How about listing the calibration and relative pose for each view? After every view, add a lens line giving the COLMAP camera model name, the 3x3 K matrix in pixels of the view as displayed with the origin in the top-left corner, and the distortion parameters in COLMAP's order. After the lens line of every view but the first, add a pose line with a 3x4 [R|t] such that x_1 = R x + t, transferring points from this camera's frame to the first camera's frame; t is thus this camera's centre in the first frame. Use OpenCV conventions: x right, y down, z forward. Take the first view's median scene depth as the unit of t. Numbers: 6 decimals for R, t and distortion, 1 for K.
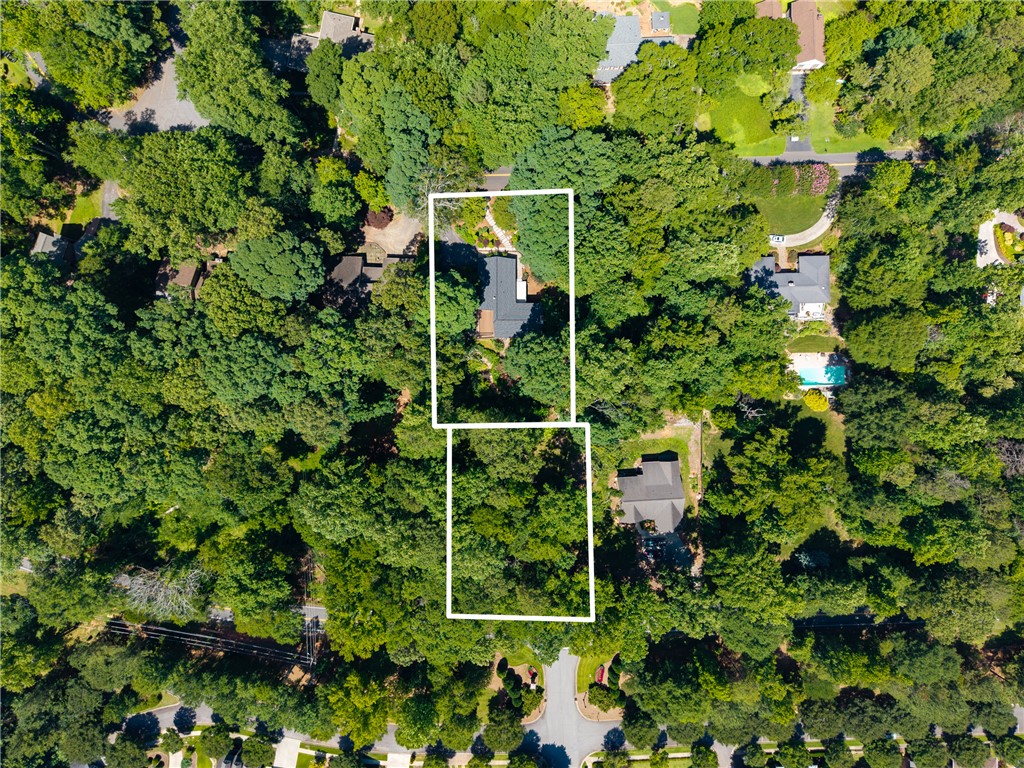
lens RADIAL K [[707.8, 0, 512.0], [0, 707.8, 384.0], [0, 0, 1]] dist [0.061934, -0.000321]
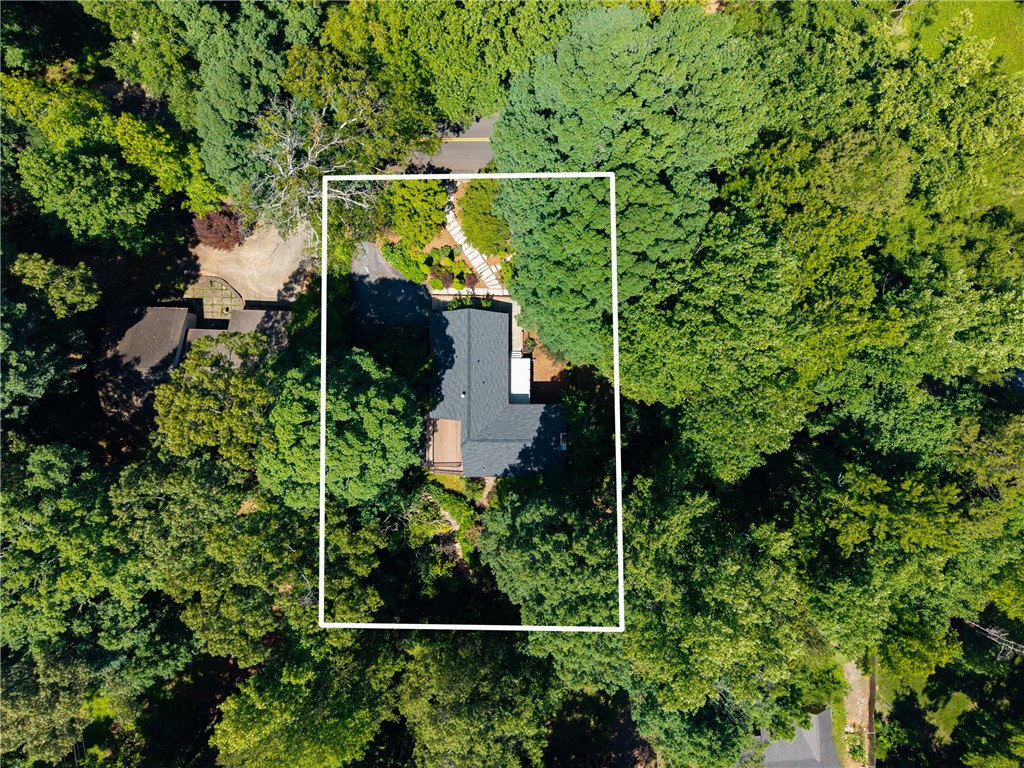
lens RADIAL K [[717.8, 0, 512.0], [0, 717.8, 384.0], [0, 0, 1]] dist [0.004348, 0.001049]
pose [[0.999984, 0.005474, -0.001638, 0.008496], [-0.005497, 0.999885, -0.014142, -0.123014], [0.001560, 0.014151, 0.999899, 0.521892]]
